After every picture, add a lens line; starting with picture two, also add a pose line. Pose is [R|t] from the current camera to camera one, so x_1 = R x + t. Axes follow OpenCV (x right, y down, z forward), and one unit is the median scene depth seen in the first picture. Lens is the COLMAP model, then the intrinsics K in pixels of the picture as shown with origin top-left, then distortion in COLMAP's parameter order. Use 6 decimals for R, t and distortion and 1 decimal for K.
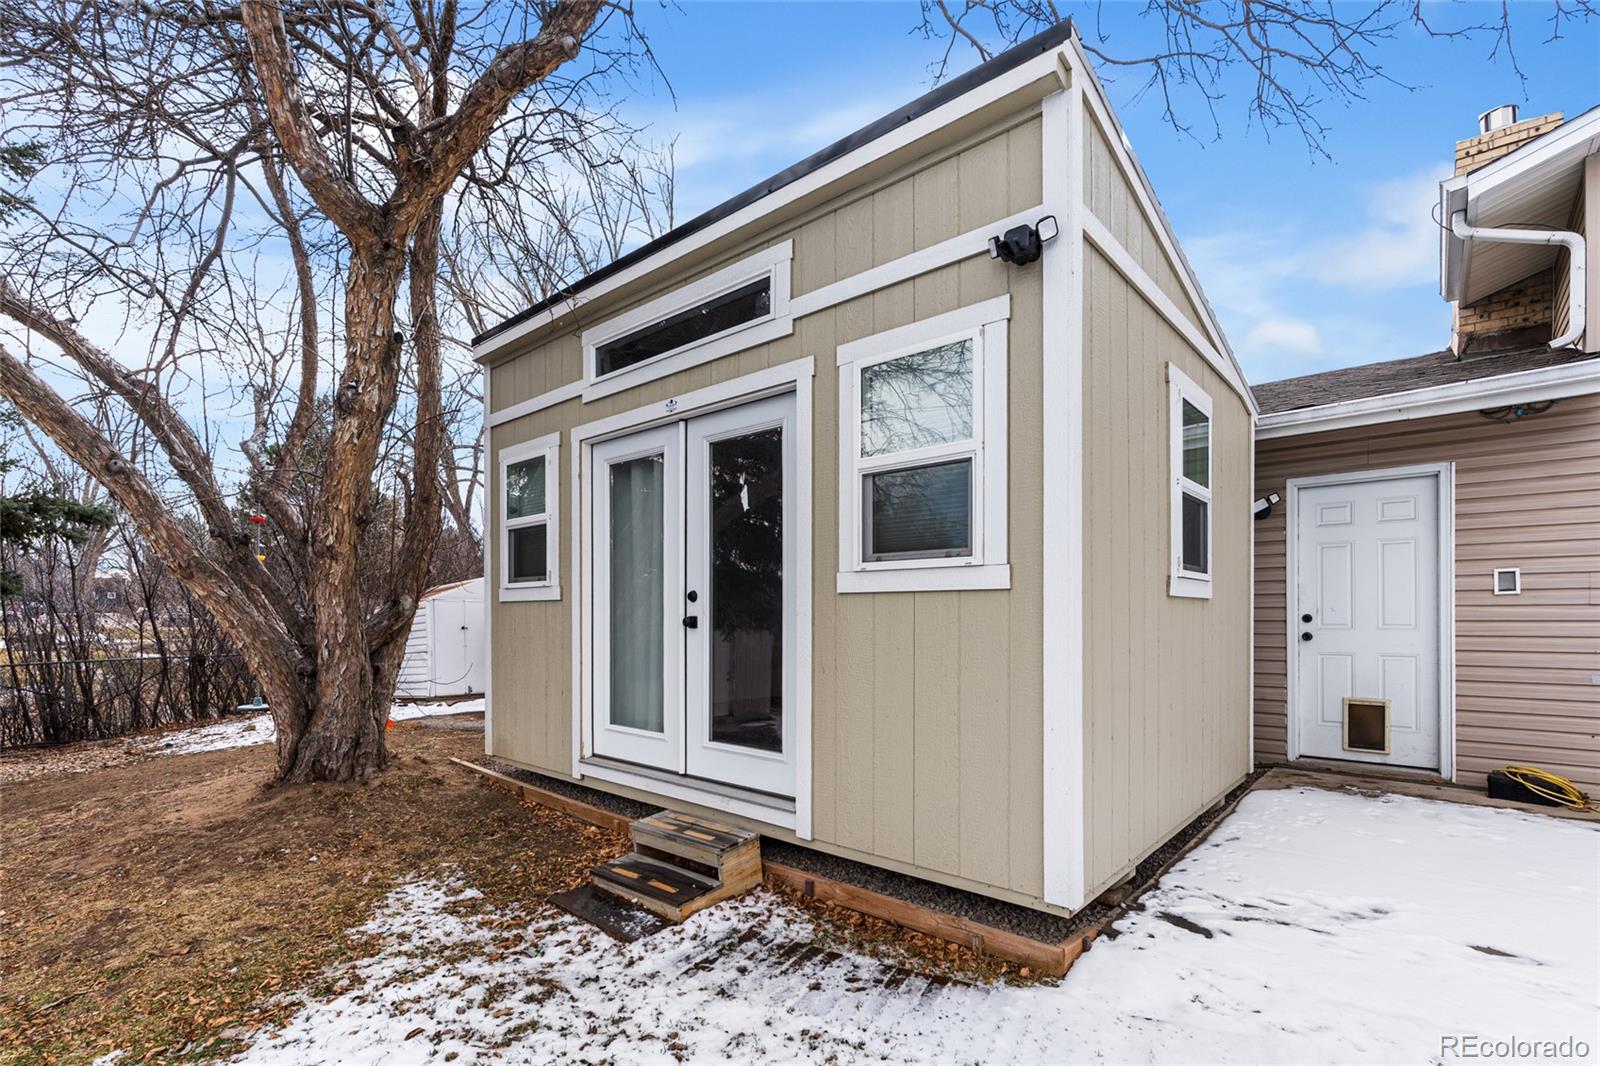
lens RADIAL K [[713.6, 0, 795.4], [0, 713.6, 534.0], [0, 0, 1]] dist [-0.003593, -0.000290]
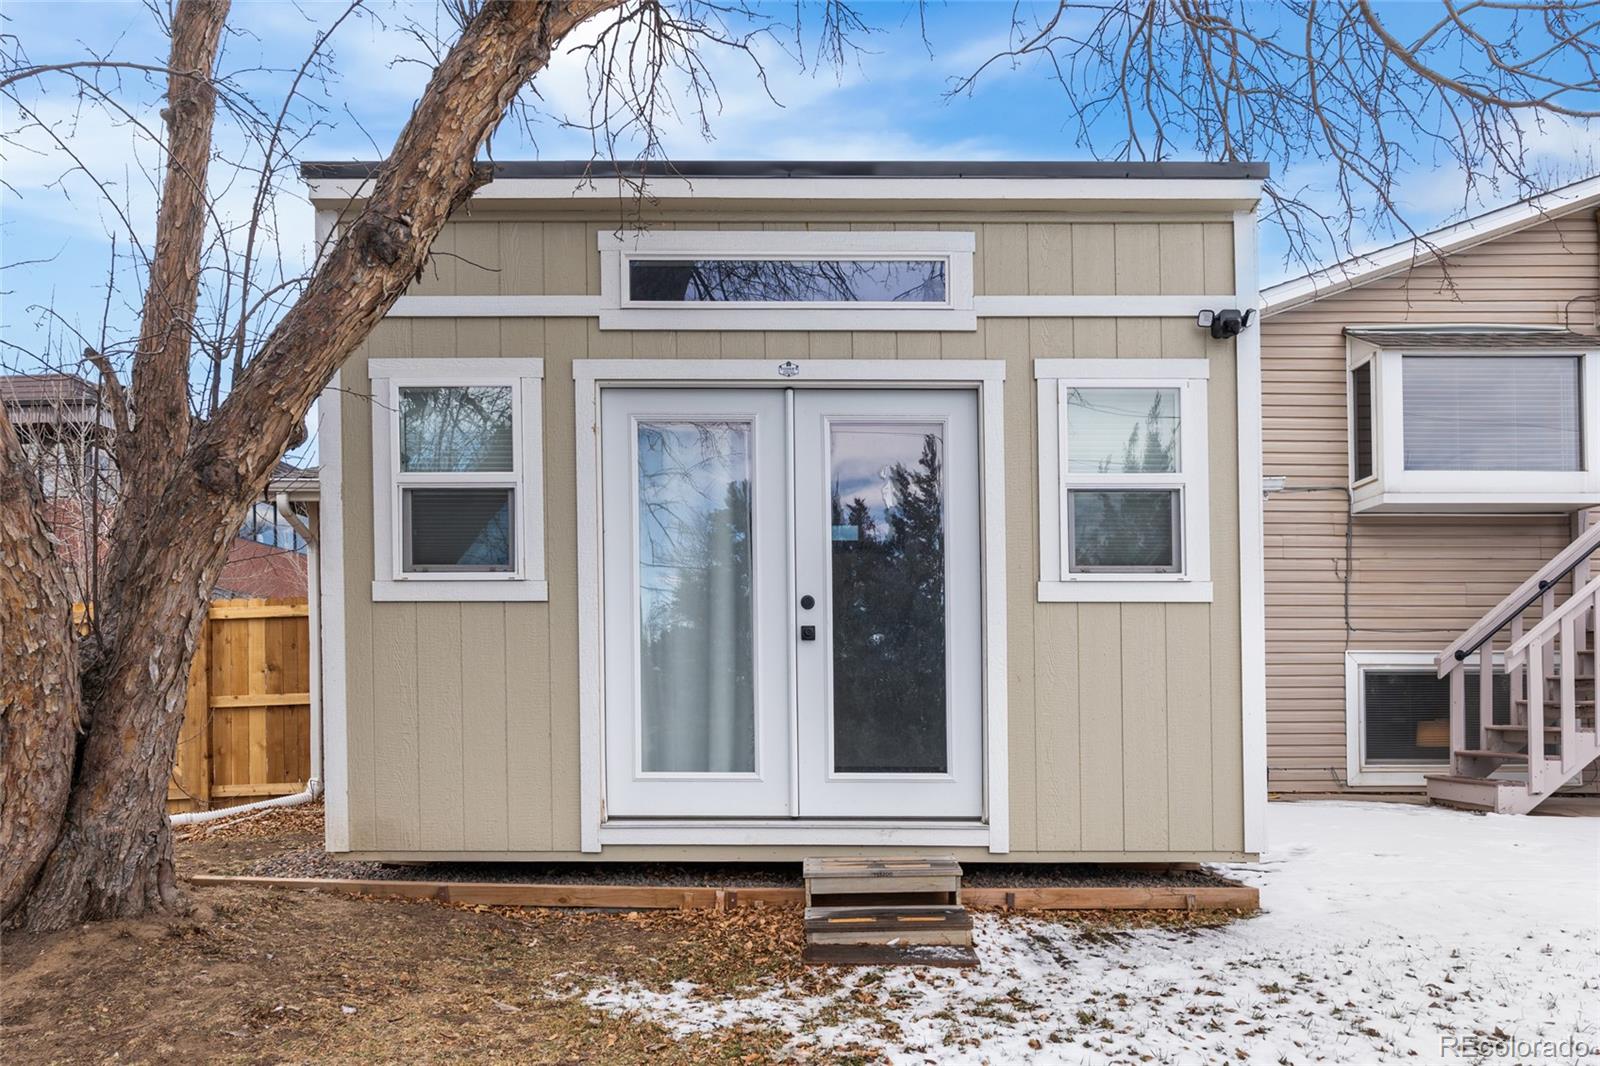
lens RADIAL K [[975.2, 0, 800.1], [0, 975.2, 562.1], [0, 0, 1]] dist [-0.005094, 0.000508]
pose [[0.746544, 0.091157, 0.659062, -1.108925], [-0.072401, 0.995818, -0.055723, 0.128499], [-0.661385, -0.006117, 0.750021, 0.191188]]
